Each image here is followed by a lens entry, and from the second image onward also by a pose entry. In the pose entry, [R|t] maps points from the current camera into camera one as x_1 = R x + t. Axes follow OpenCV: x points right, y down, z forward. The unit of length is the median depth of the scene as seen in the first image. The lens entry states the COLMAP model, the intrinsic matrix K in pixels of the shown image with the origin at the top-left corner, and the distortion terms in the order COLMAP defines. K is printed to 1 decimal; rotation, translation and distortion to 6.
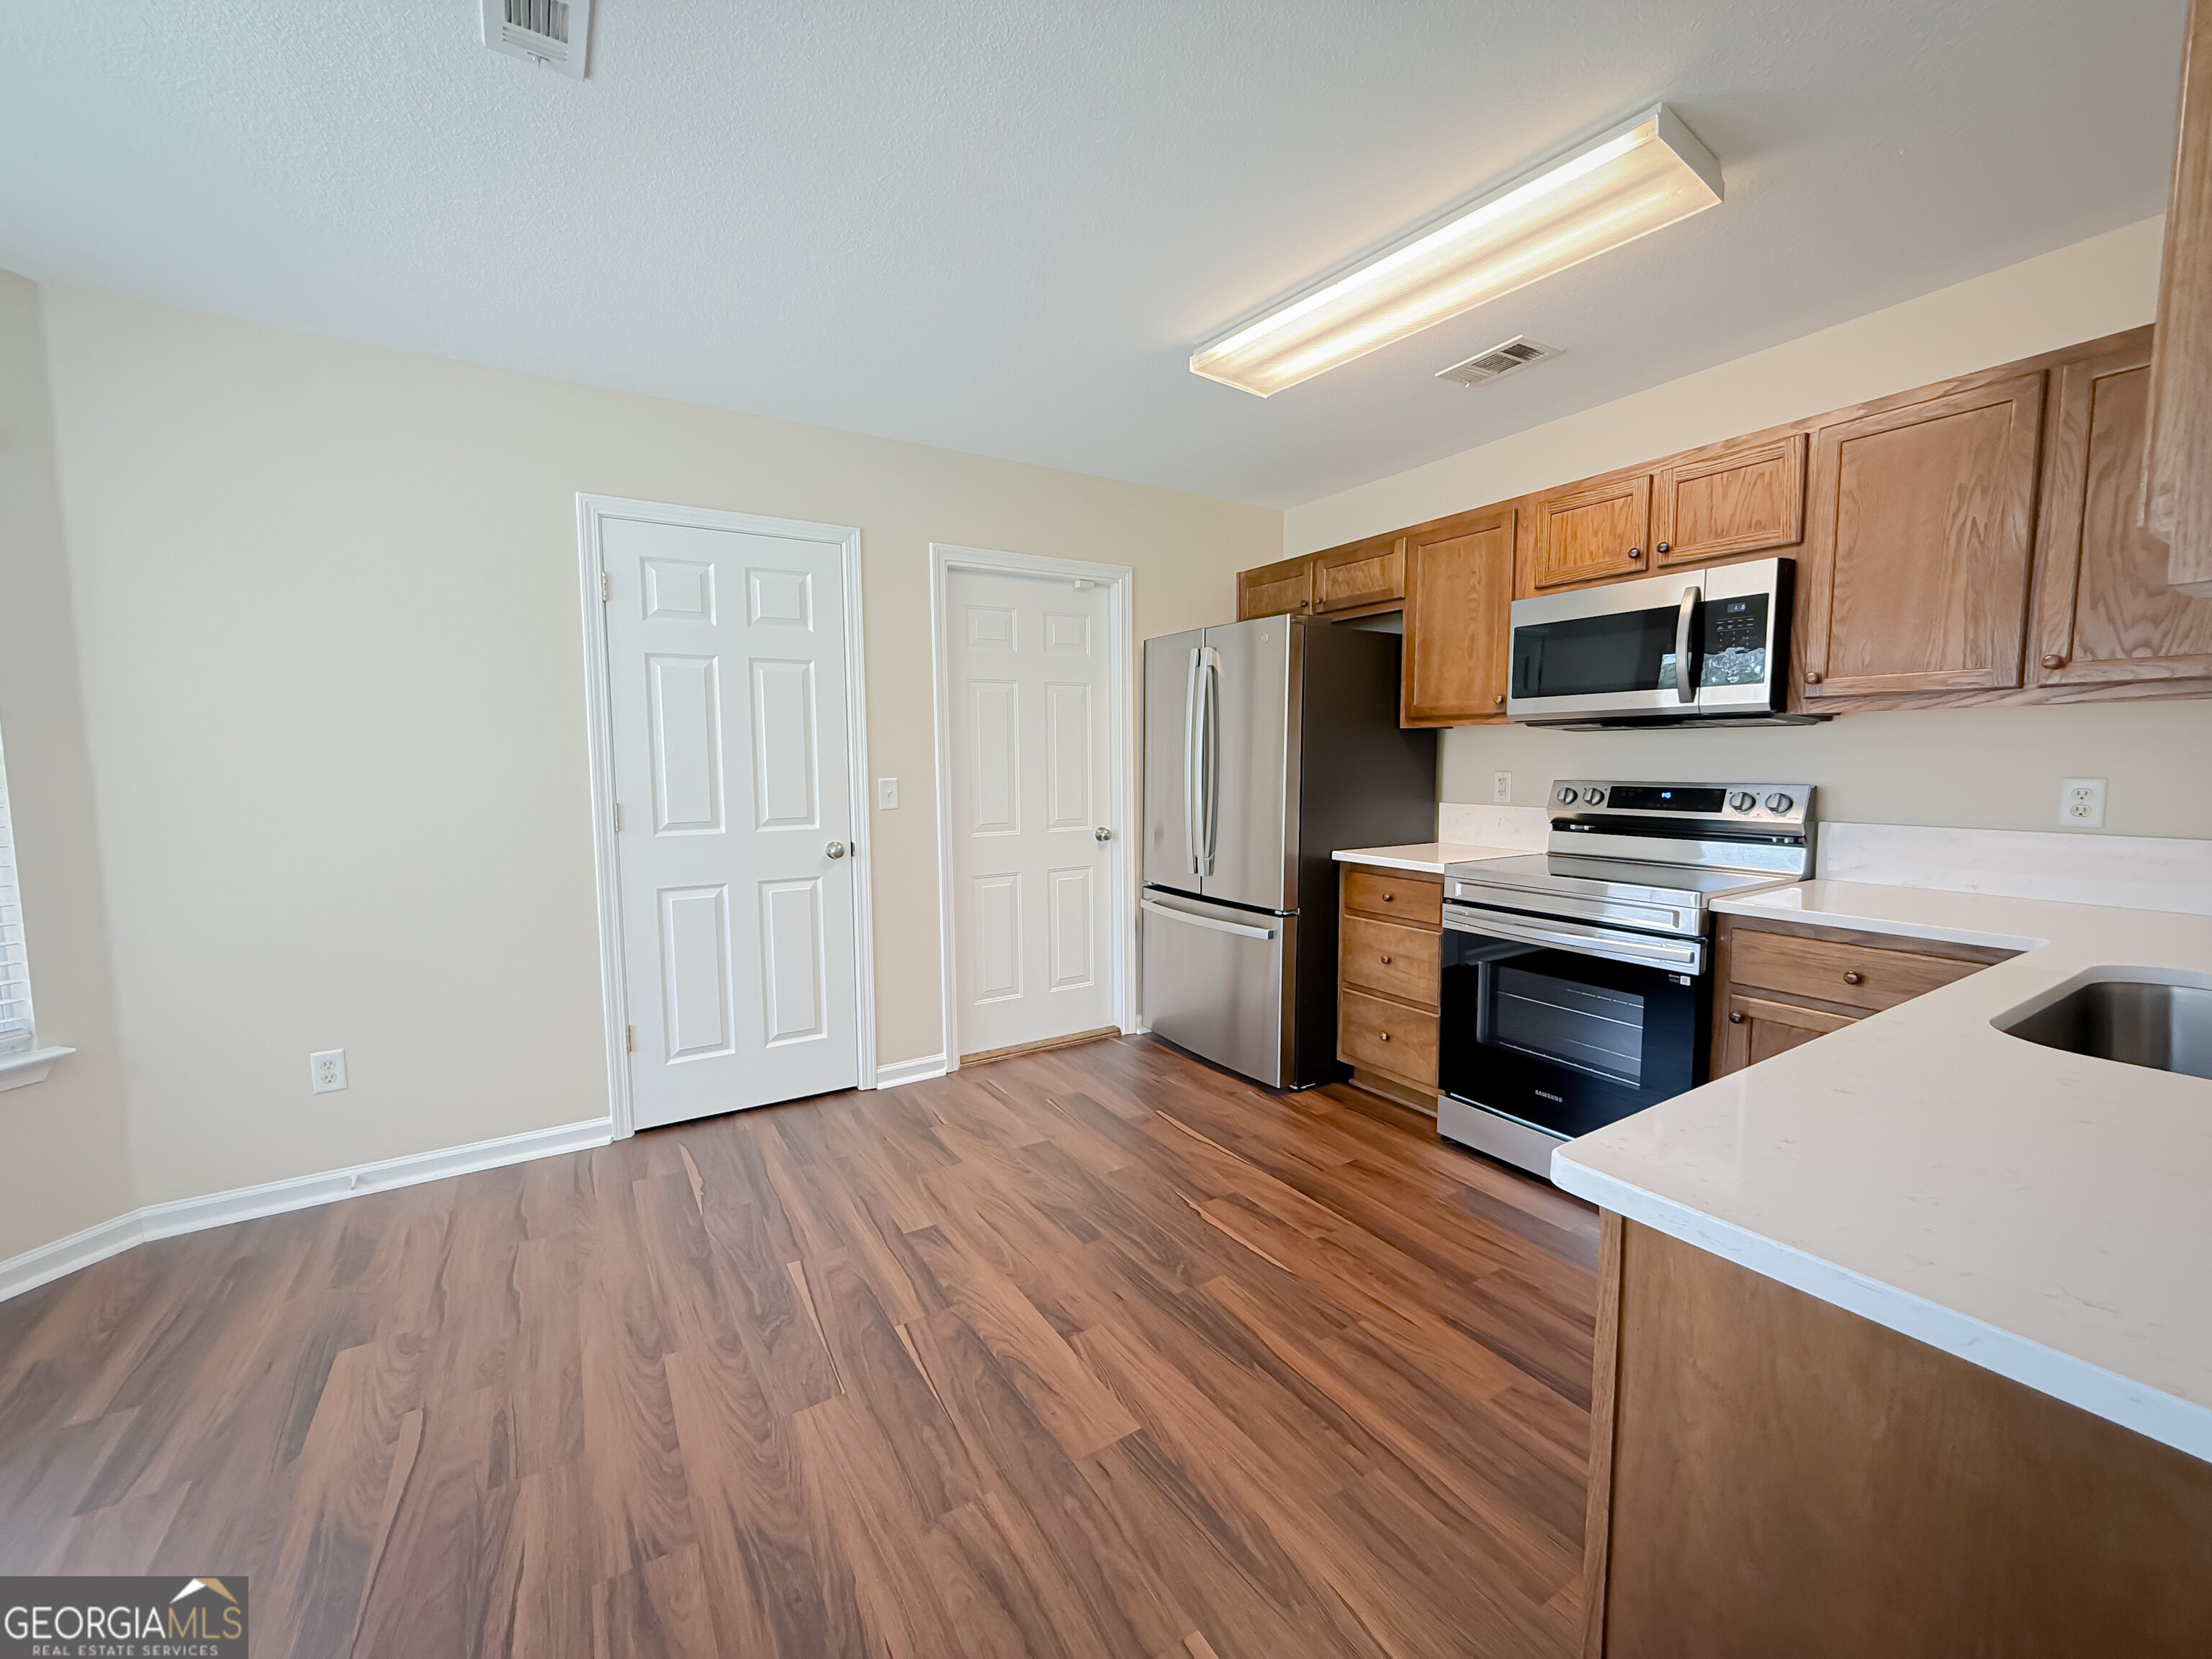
lens RADIAL K [[890.5, 0, 1116.6], [0, 890.5, 828.7], [0, 0, 1]] dist [-0.002946, -0.000821]
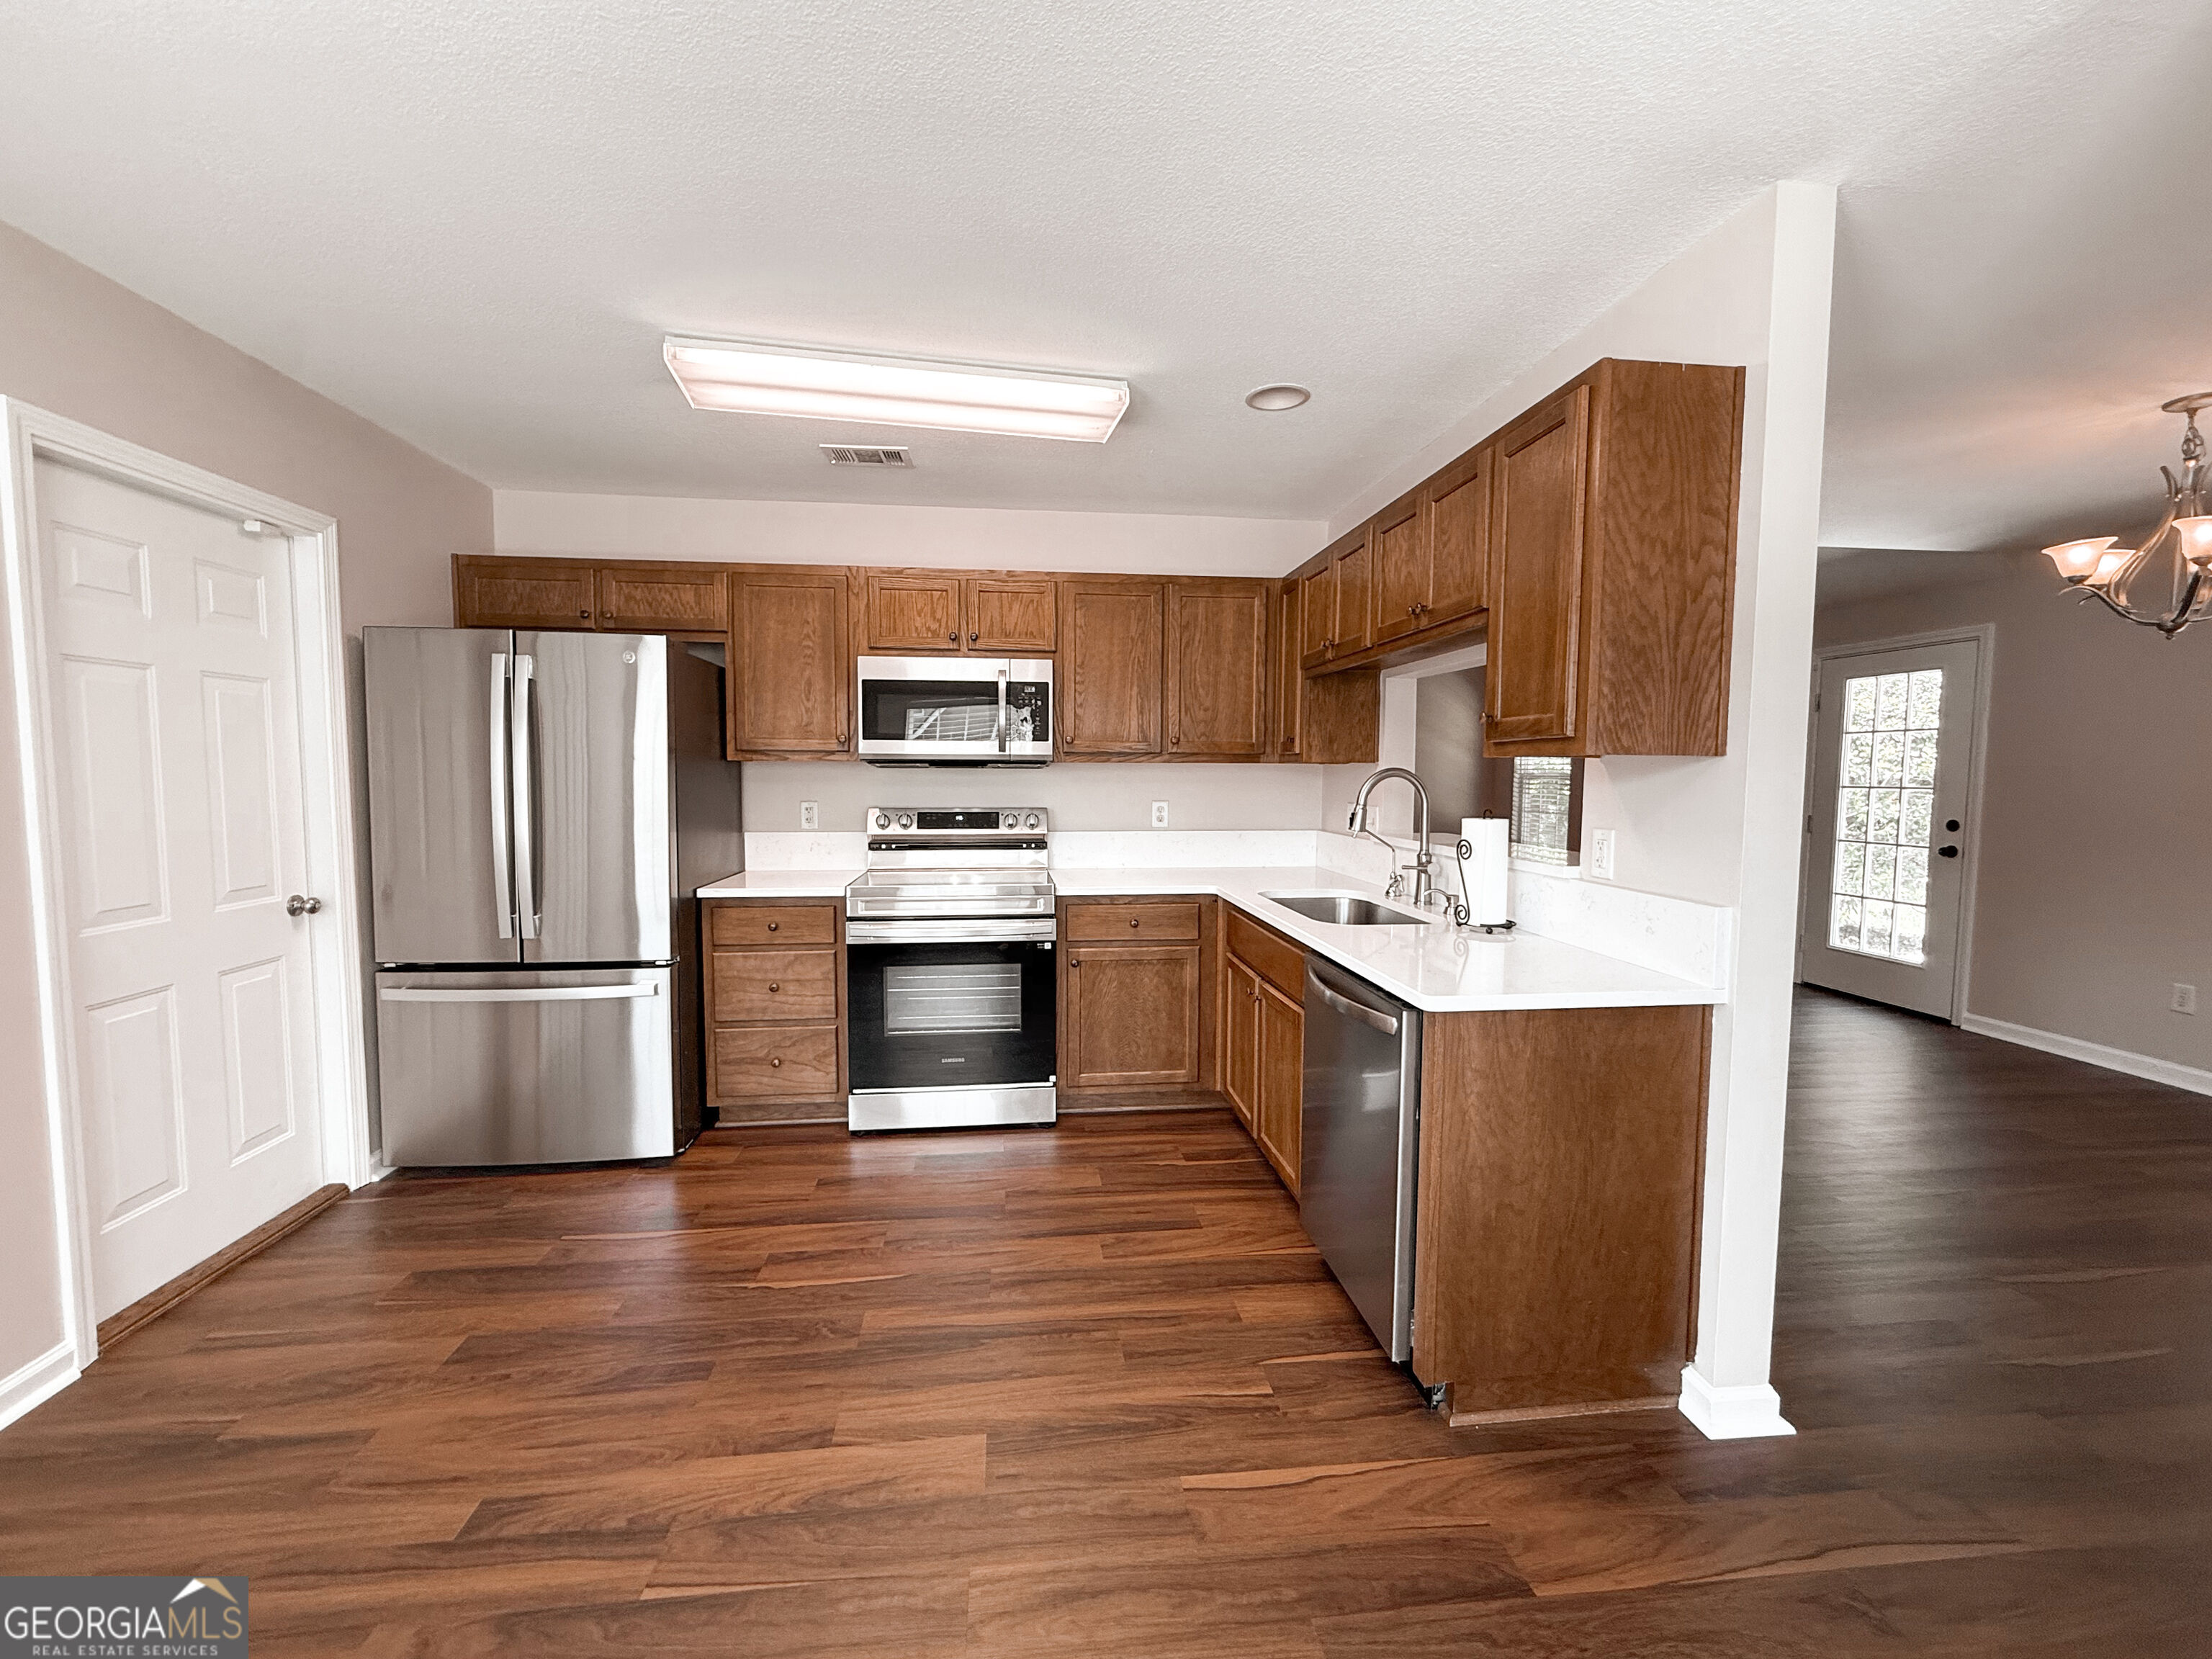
lens RADIAL K [[890.5, 0, 1108.0], [0, 890.5, 828.1], [0, 0, 1]] dist [-0.002946, -0.000821]
pose [[0.426356, -0.047909, 0.903286, -0.507381], [0.065960, 0.997585, 0.021777, -0.037339], [-0.902147, 0.050296, 0.428486, 0.230015]]
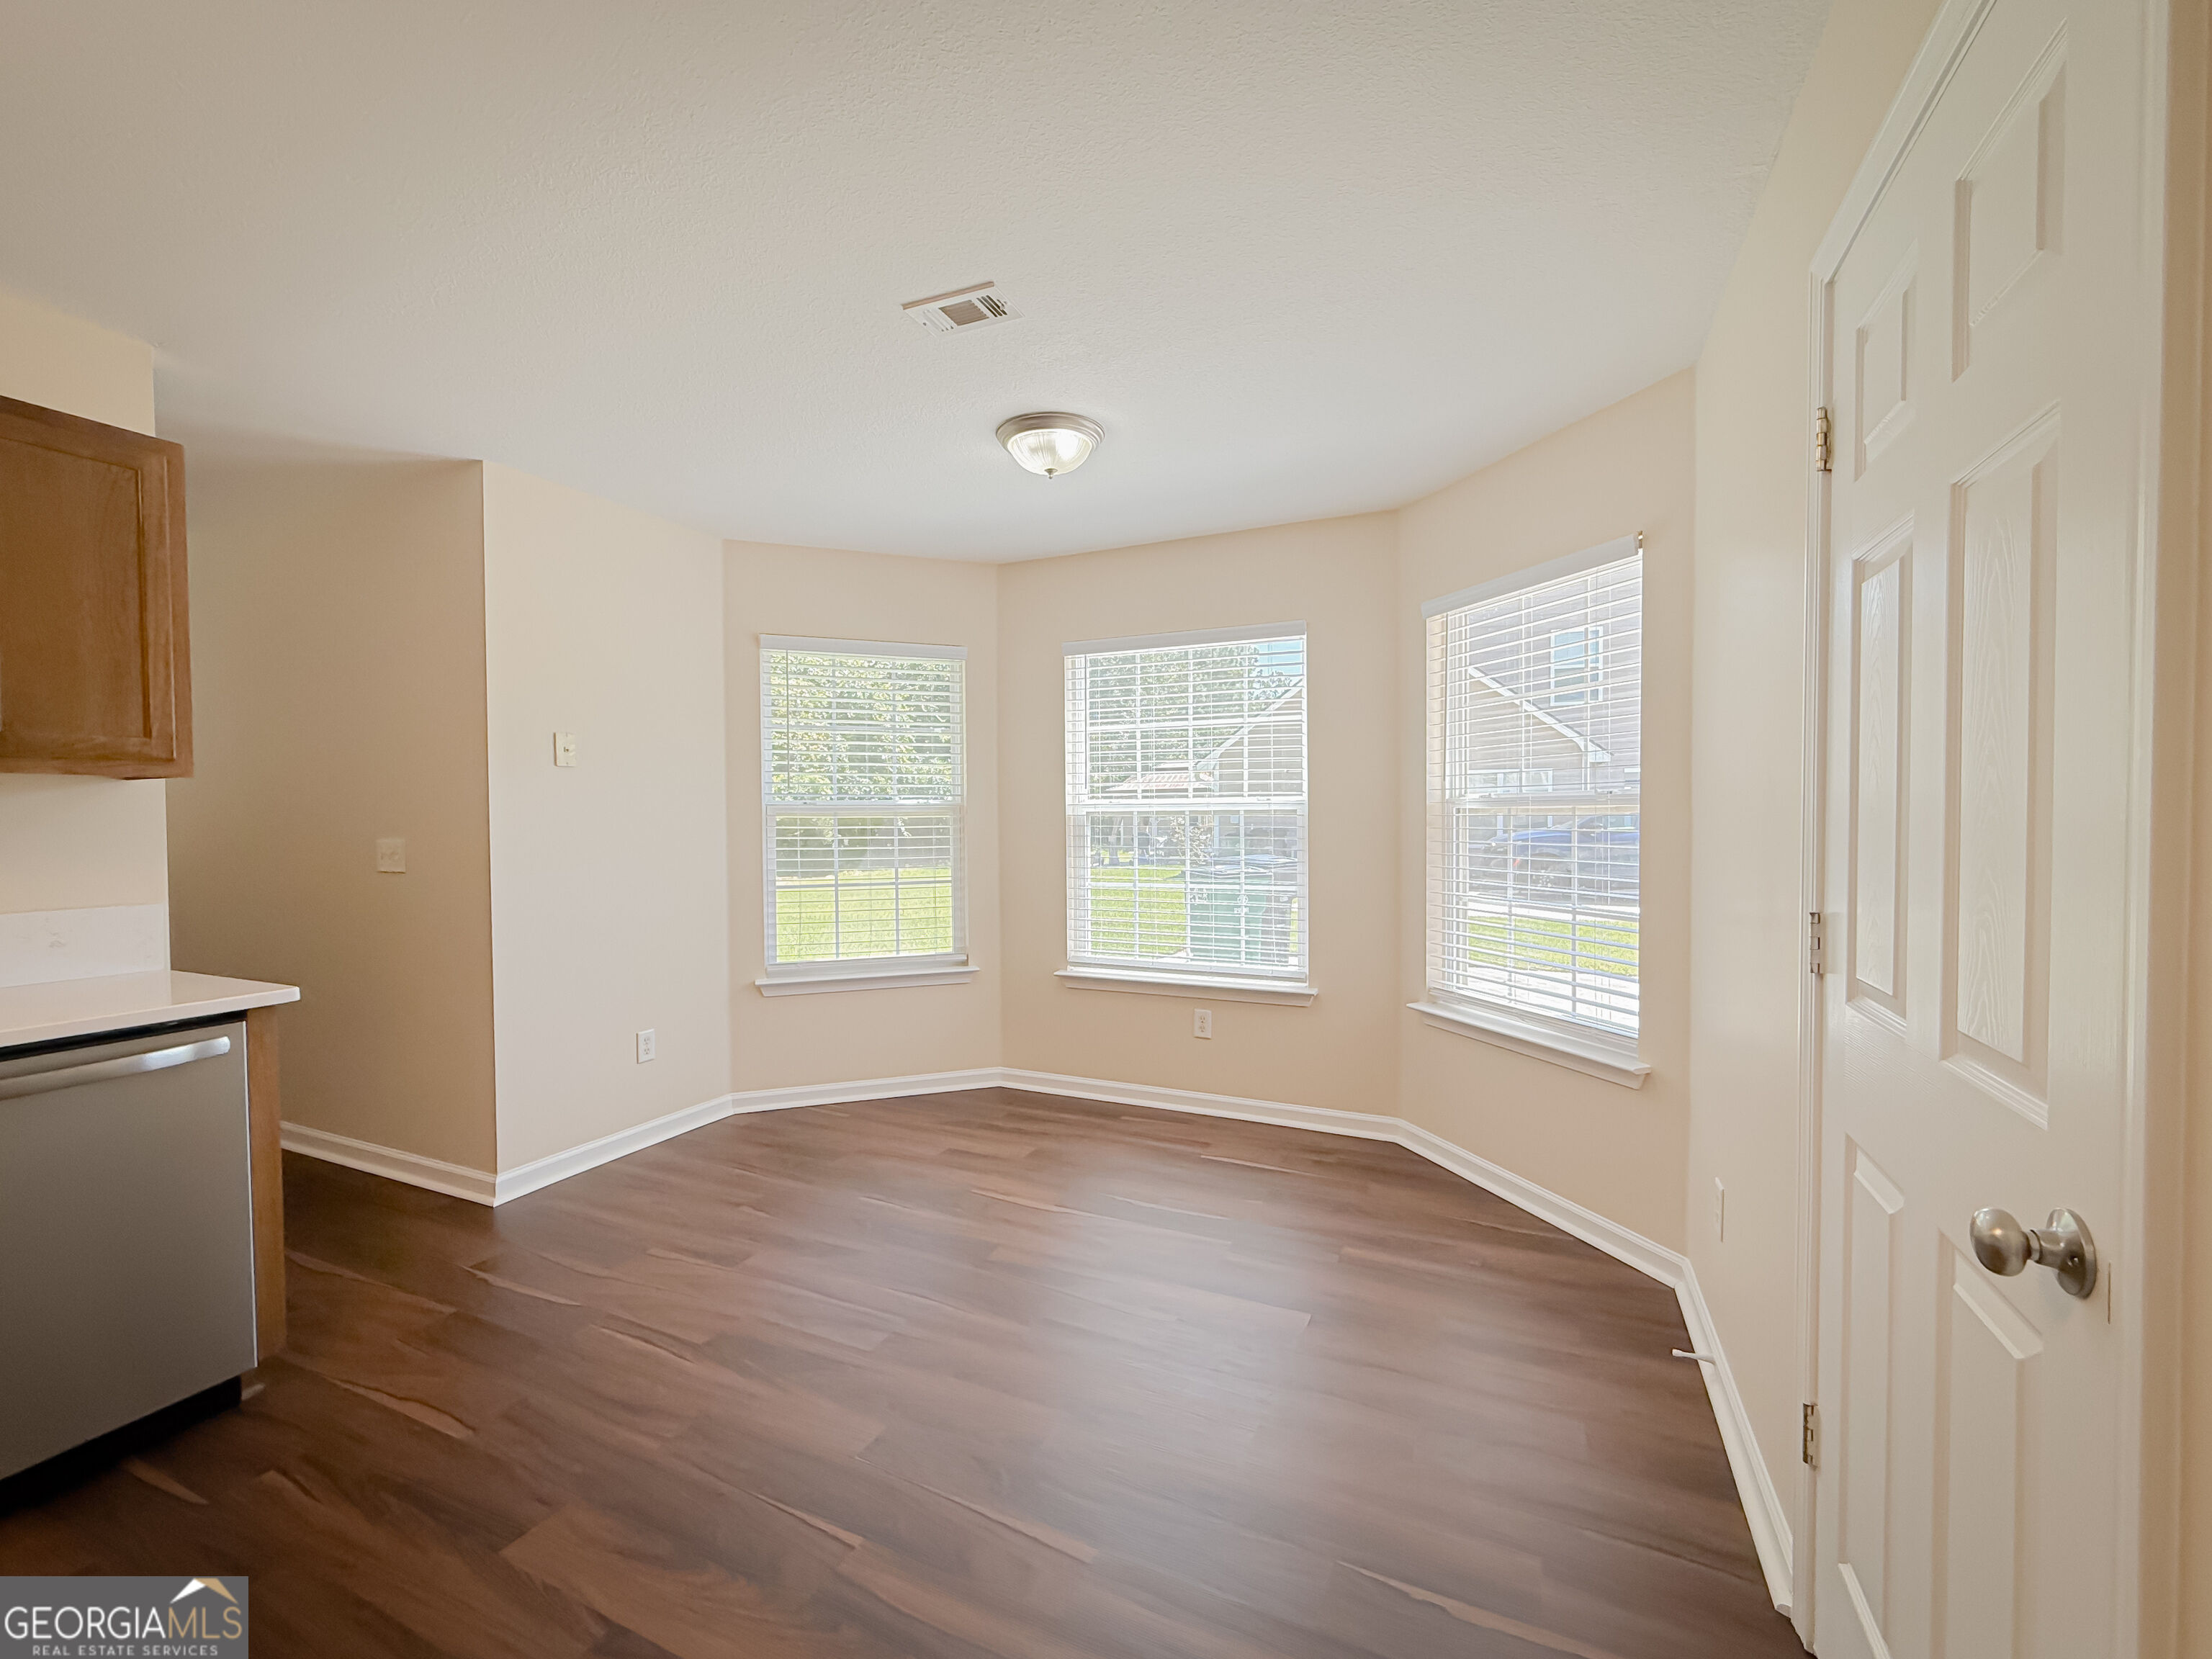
lens RADIAL K [[890.5, 0, 1095.3], [0, 890.5, 829.5], [0, 0, 1]] dist [-0.002946, -0.000821]
pose [[-0.837725, 0.034461, -0.545004, -0.009752], [-0.025995, 0.994359, 0.102830, -0.107584], [0.545474, 0.100310, -0.832104, 1.227499]]
